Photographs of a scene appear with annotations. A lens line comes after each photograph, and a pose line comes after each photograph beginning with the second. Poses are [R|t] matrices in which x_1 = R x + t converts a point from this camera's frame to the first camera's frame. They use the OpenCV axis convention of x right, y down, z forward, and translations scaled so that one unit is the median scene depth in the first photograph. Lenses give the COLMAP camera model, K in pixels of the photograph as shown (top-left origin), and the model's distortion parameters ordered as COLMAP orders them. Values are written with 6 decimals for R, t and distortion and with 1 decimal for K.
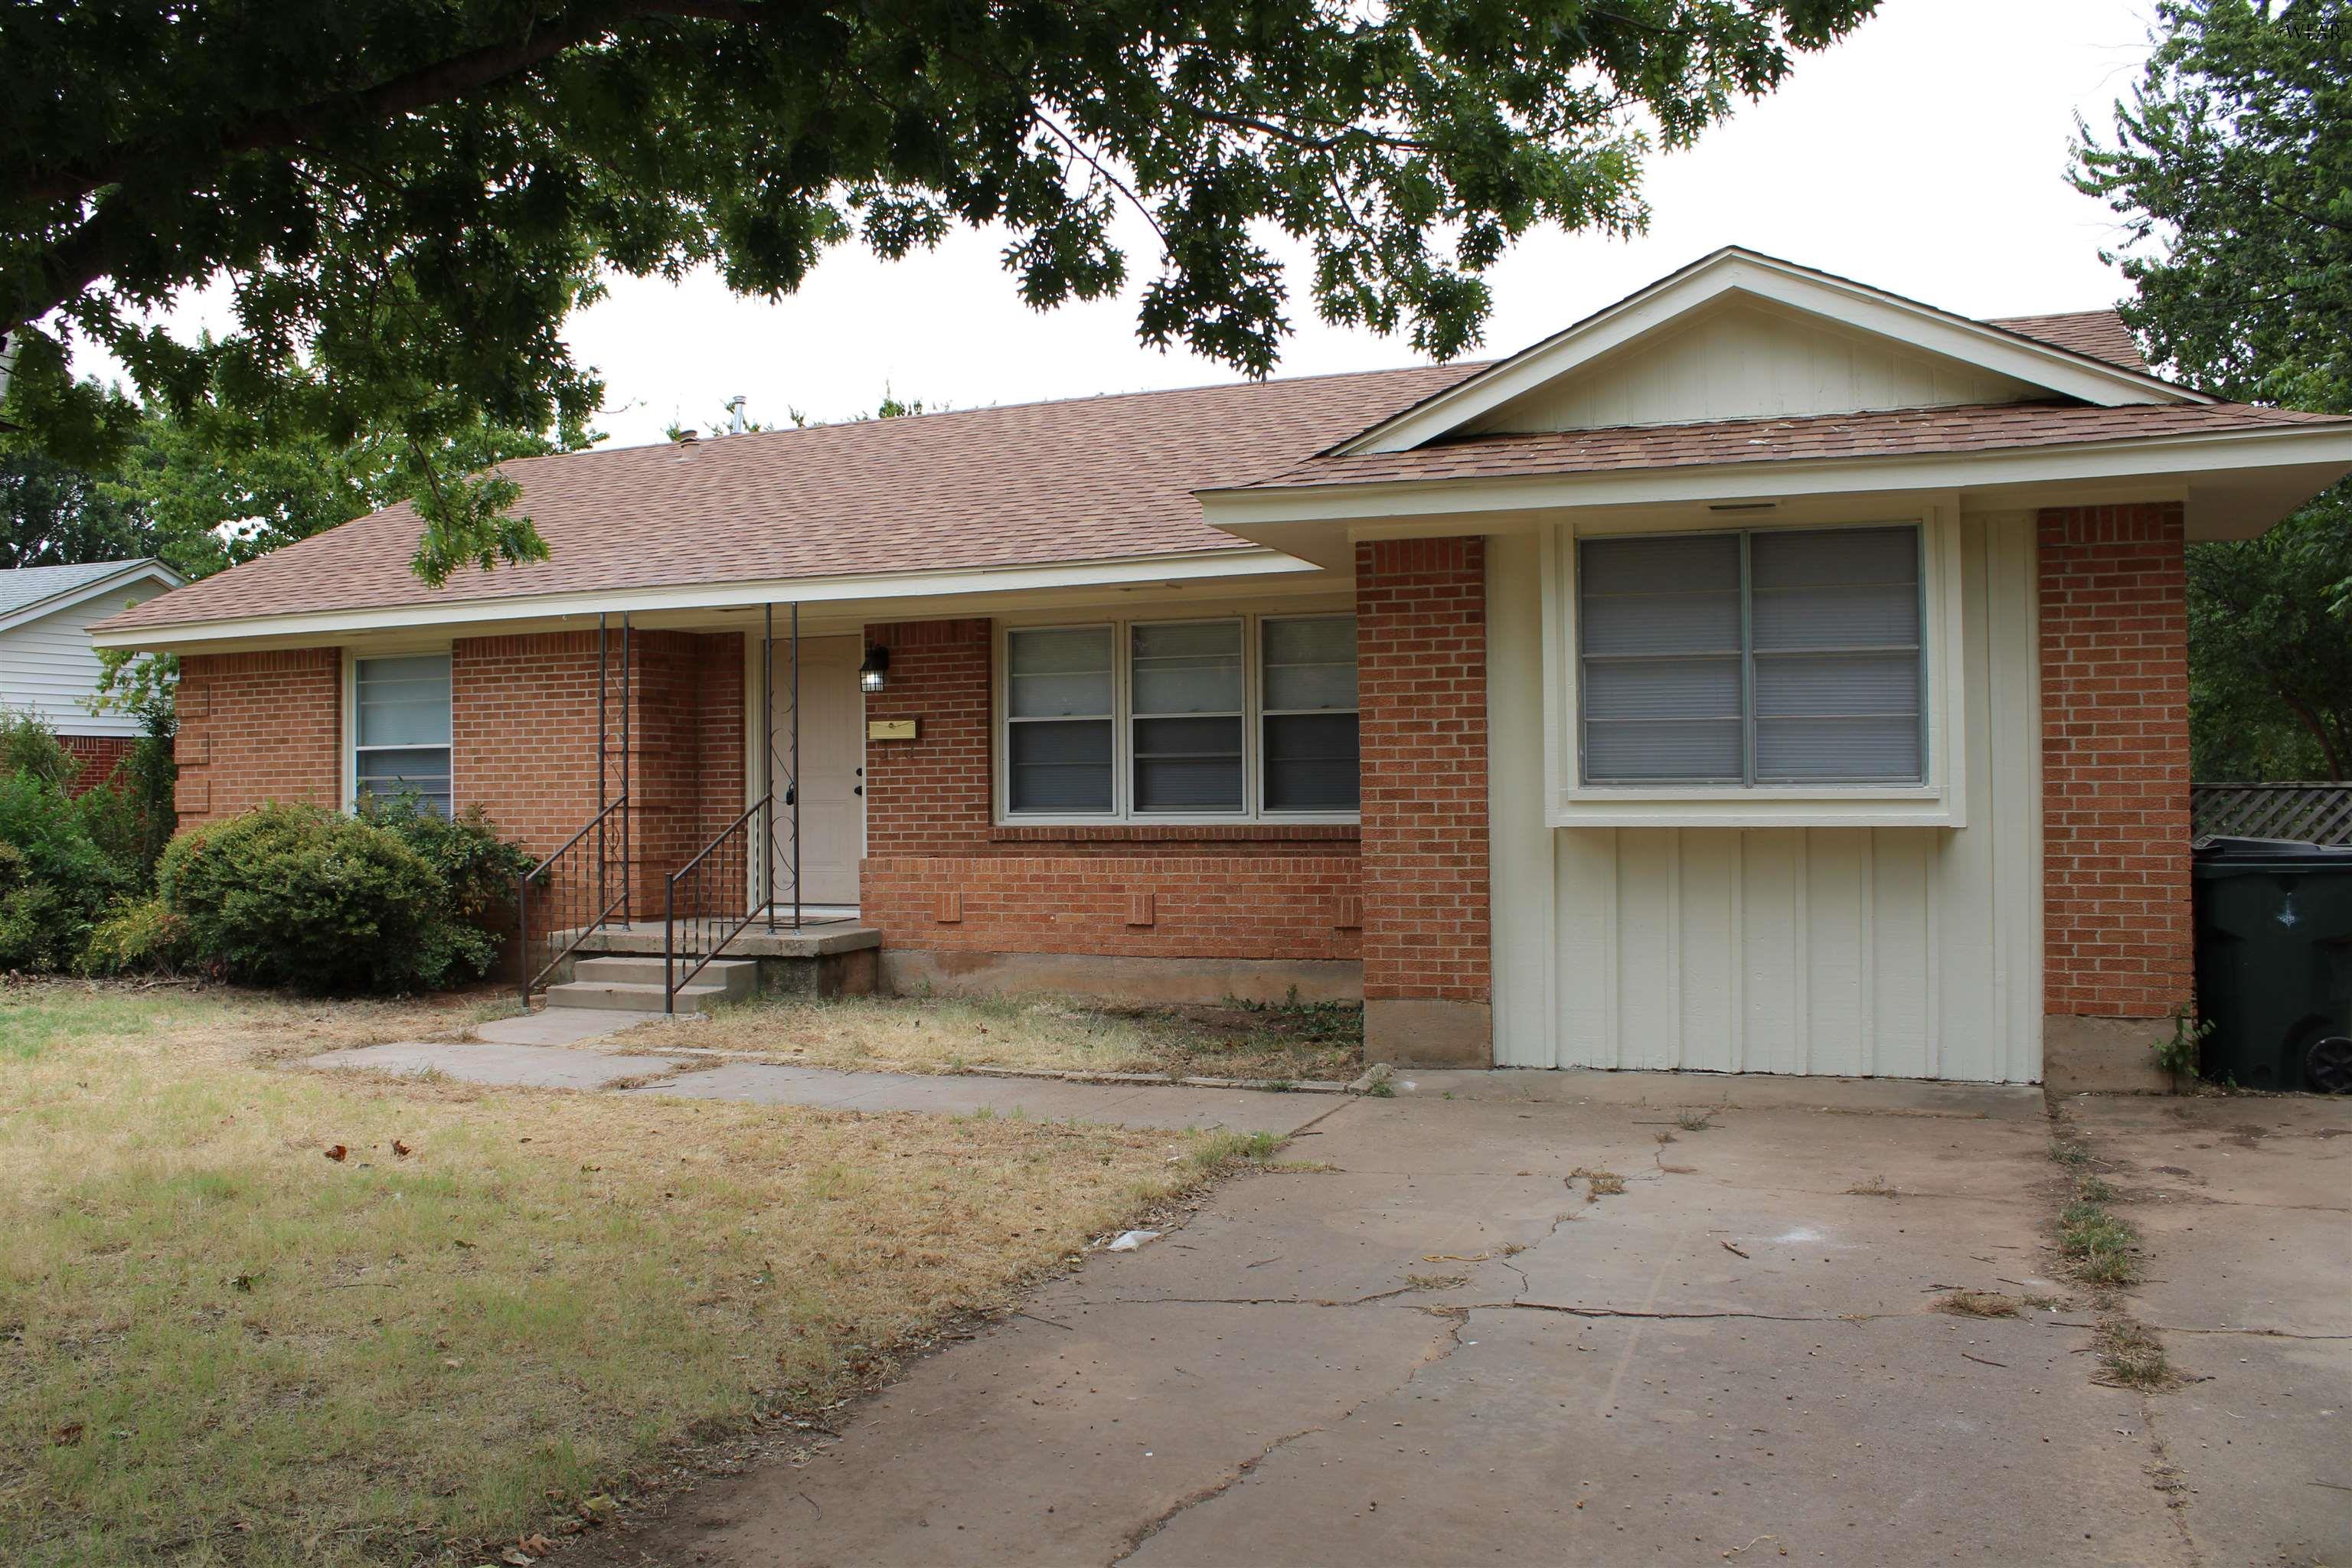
lens RADIAL K [[1986.7, 0, 1146.5], [0, 1986.7, 780.1], [0, 0, 1]] dist [-0.155575, 0.142147]
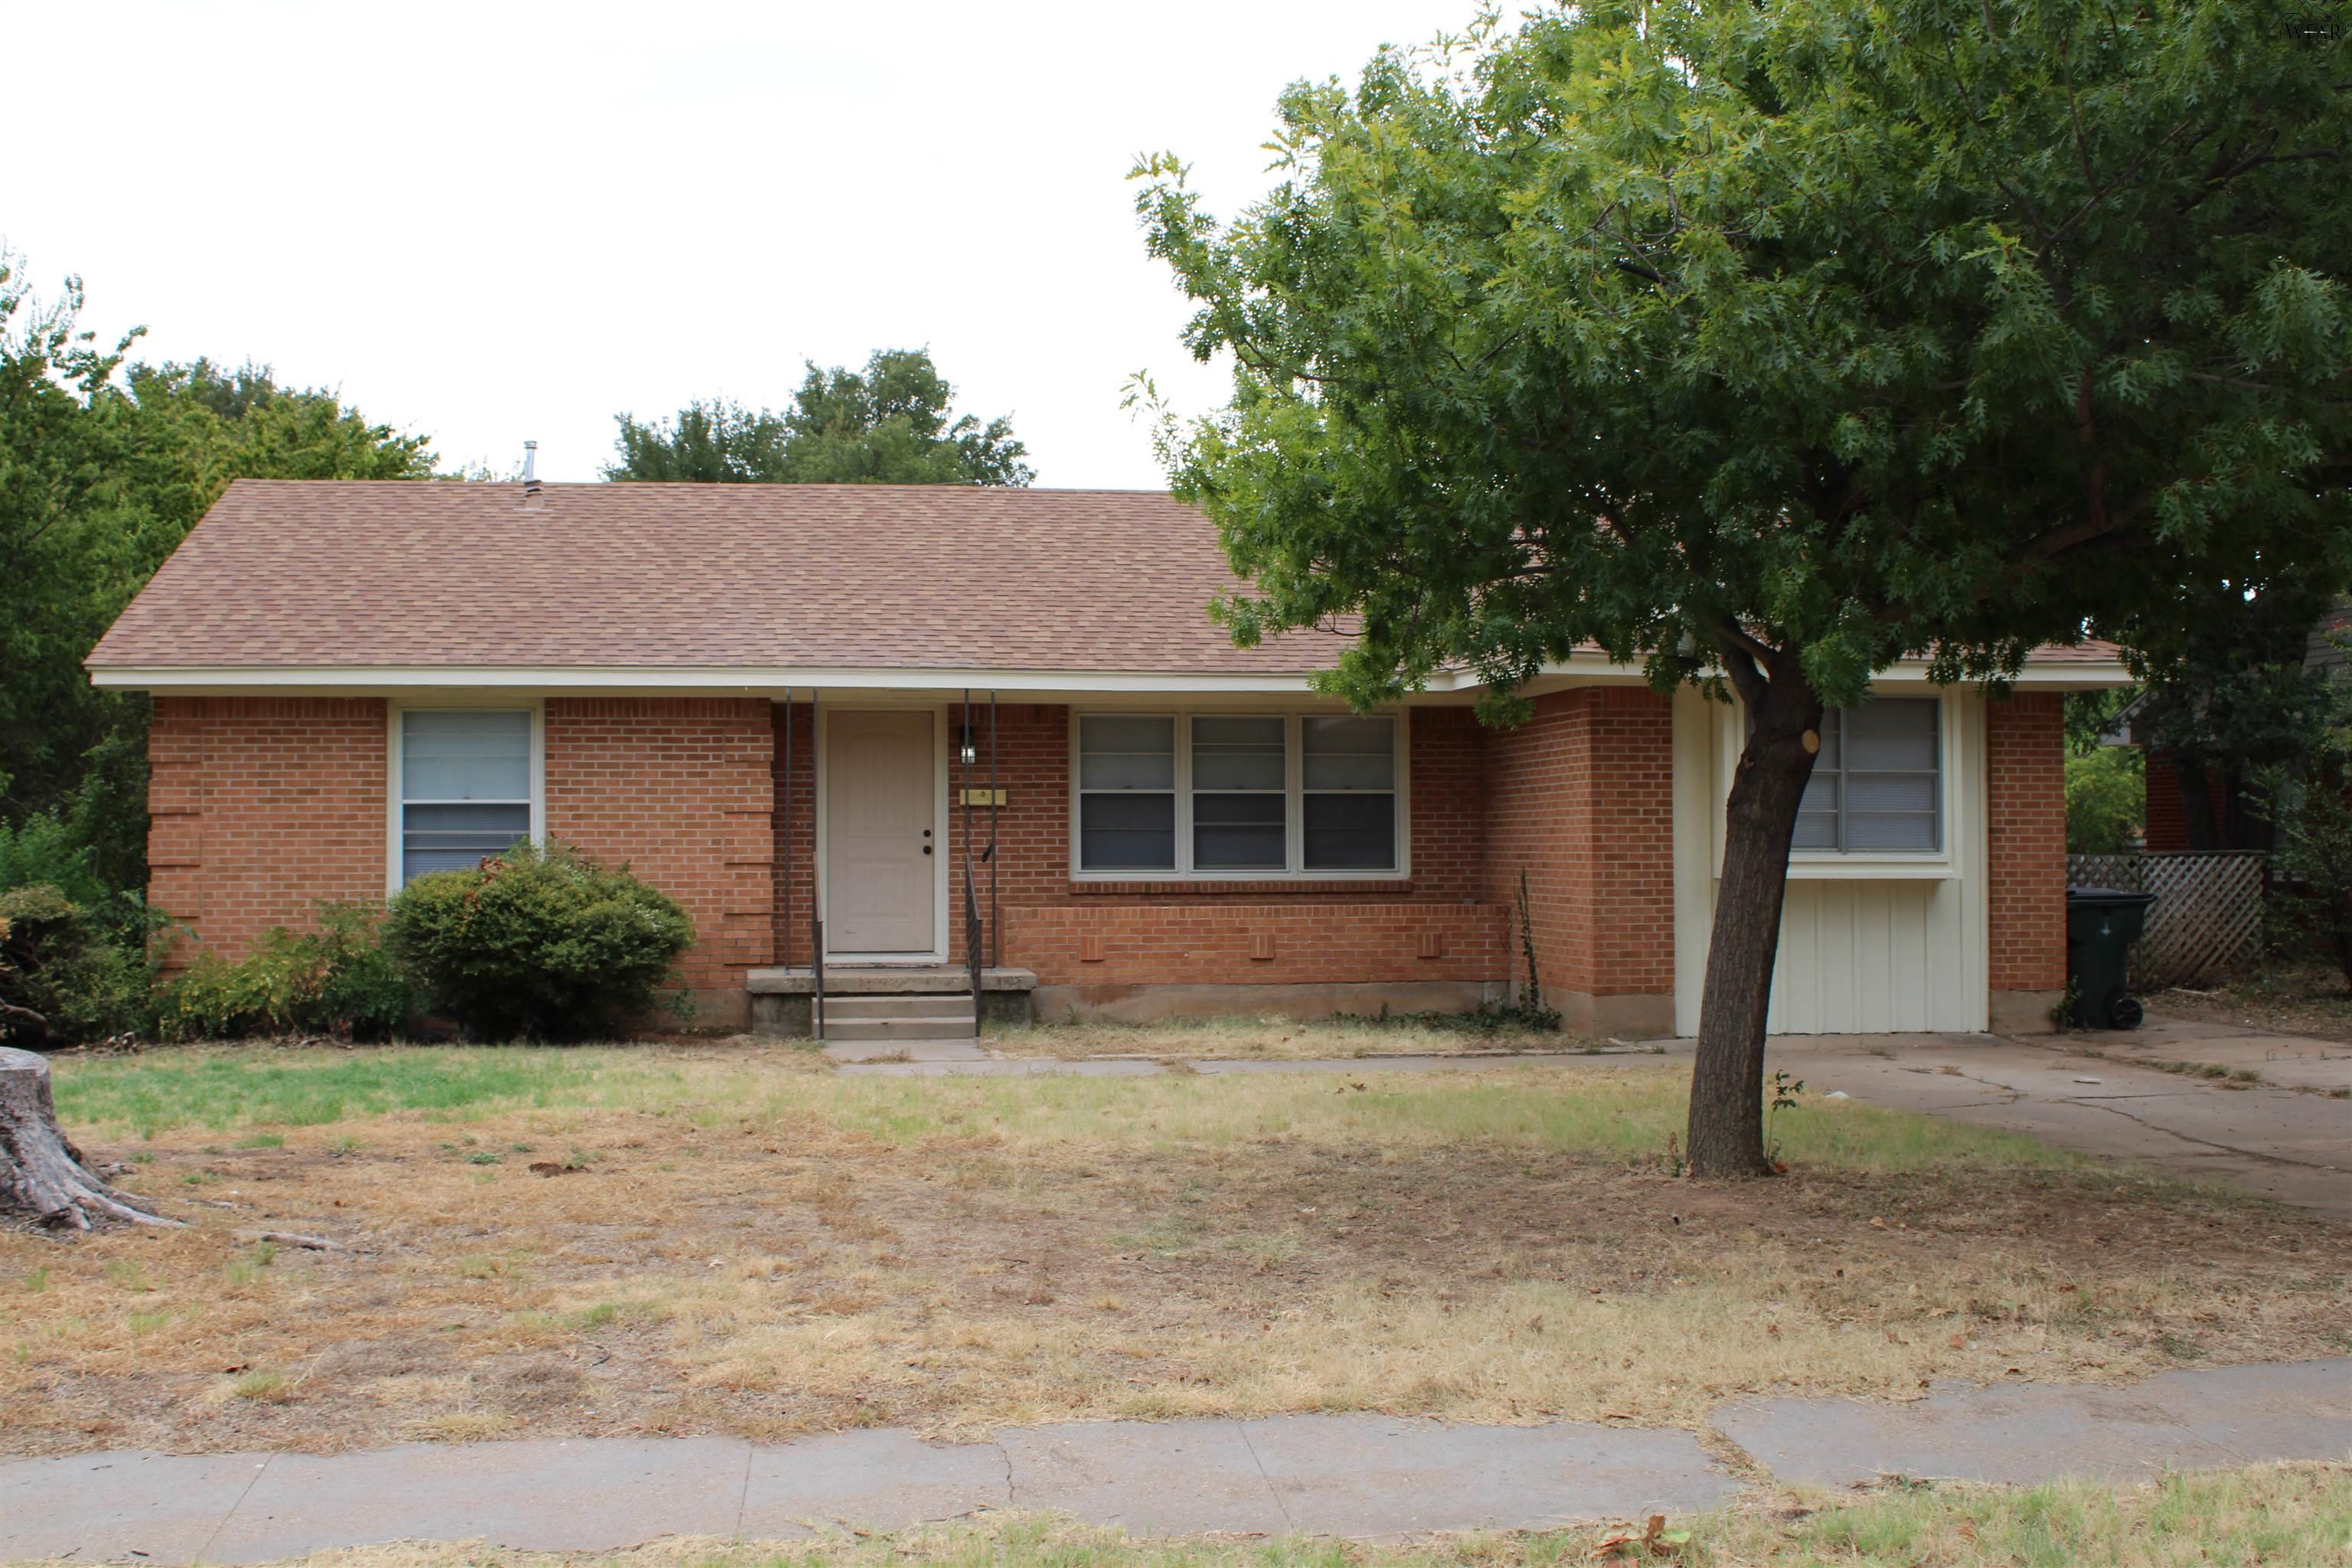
lens RADIAL K [[2579.4, 0, 1176.0], [0, 2579.4, 784.0], [0, 0, 1]] dist [-0.075620, 0.004850]
pose [[0.850826, 0.022402, 0.524970, -0.915370], [-0.011107, 0.999634, -0.024657, 0.002849], [-0.525330, 0.015148, 0.850764, -0.369881]]
